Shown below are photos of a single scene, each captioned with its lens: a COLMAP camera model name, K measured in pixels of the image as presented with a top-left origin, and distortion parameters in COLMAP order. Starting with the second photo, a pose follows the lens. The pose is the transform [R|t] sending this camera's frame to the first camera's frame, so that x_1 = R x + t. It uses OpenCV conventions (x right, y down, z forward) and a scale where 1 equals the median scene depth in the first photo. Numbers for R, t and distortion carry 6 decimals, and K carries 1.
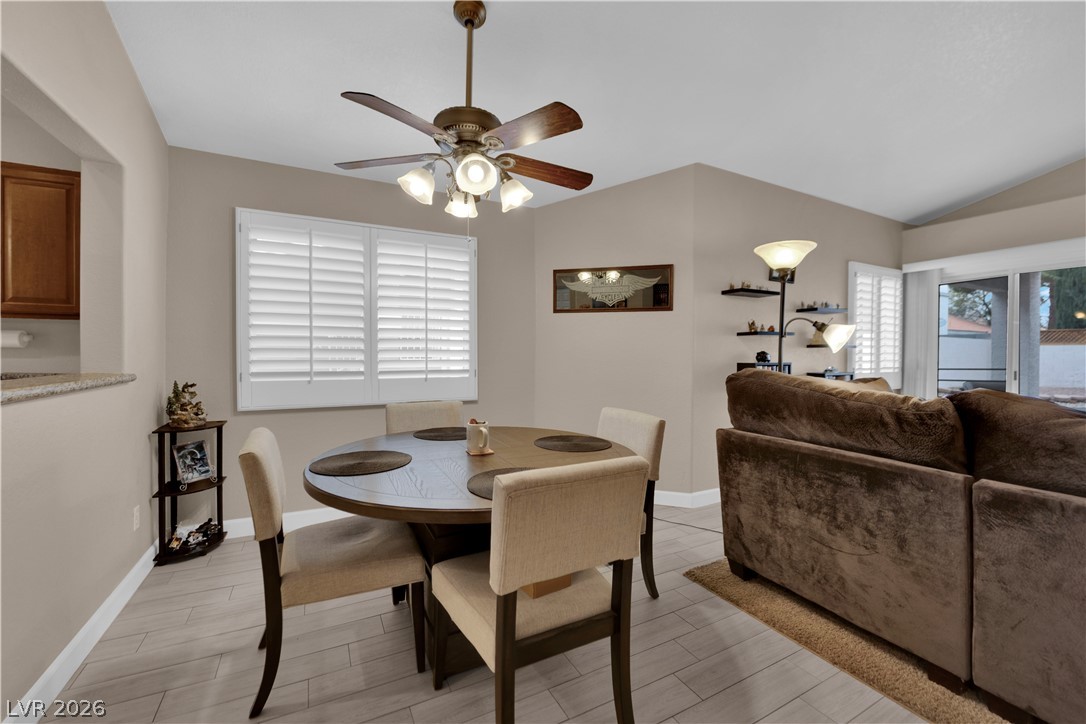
lens RADIAL K [[439.3, 0, 545.6], [0, 439.3, 353.0], [0, 0, 1]] dist [-0.012361, -0.000859]
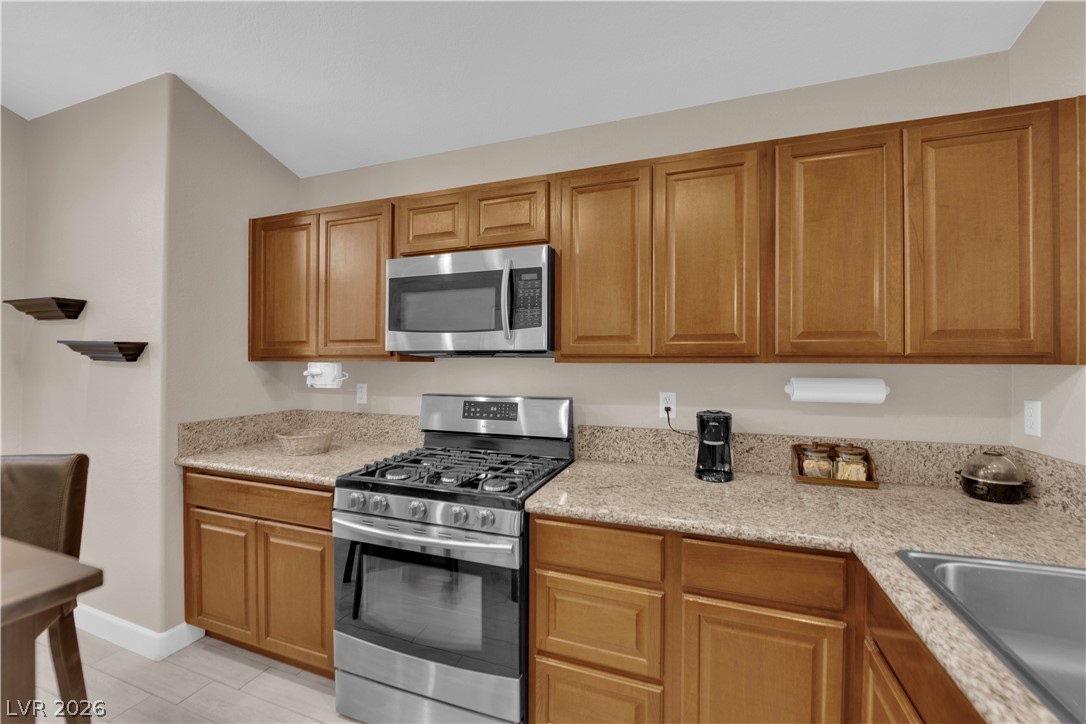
lens RADIAL K [[439.3, 0, 545.8], [0, 439.3, 362.9], [0, 0, 1]] dist [-0.012361, -0.000859]
pose [[0.675316, -0.014667, -0.737382, -1.147548], [-0.006120, 0.999656, -0.025489, -0.063234], [0.737503, 0.021726, 0.674994, 0.161250]]
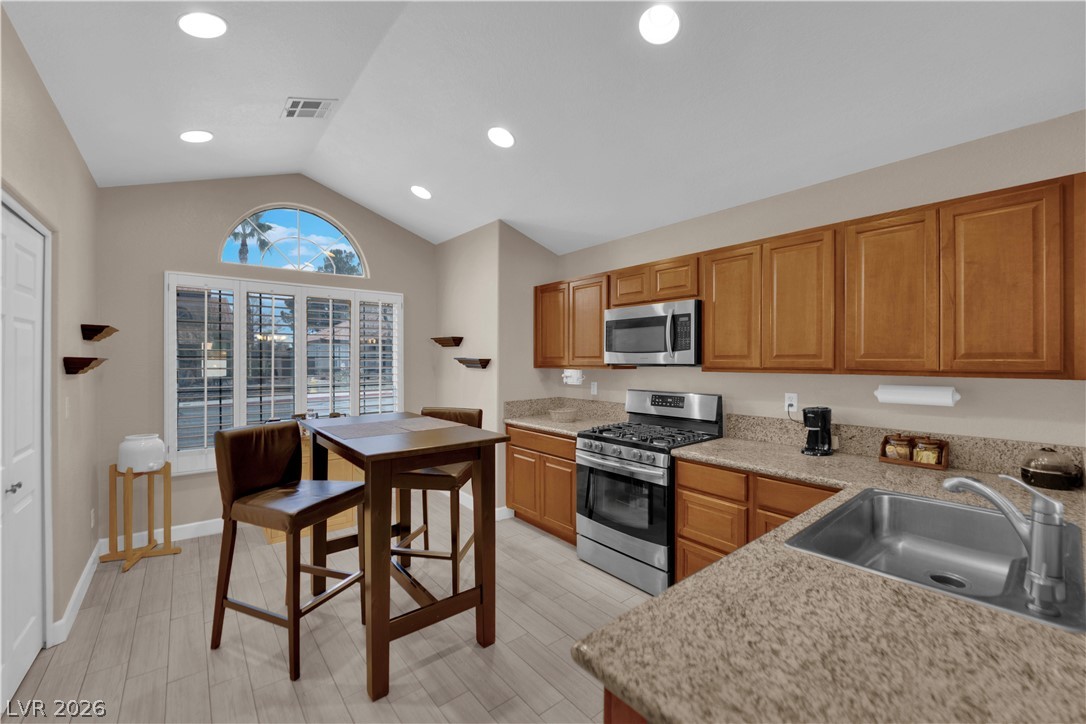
lens RADIAL K [[439.3, 0, 545.1], [0, 439.3, 363.7], [0, 0, 1]] dist [-0.012361, -0.000859]
pose [[0.202257, -0.010685, -0.979274, -0.557925], [-0.015601, 0.999778, -0.014131, -0.083114], [0.979208, 0.018135, 0.202046, 0.008629]]
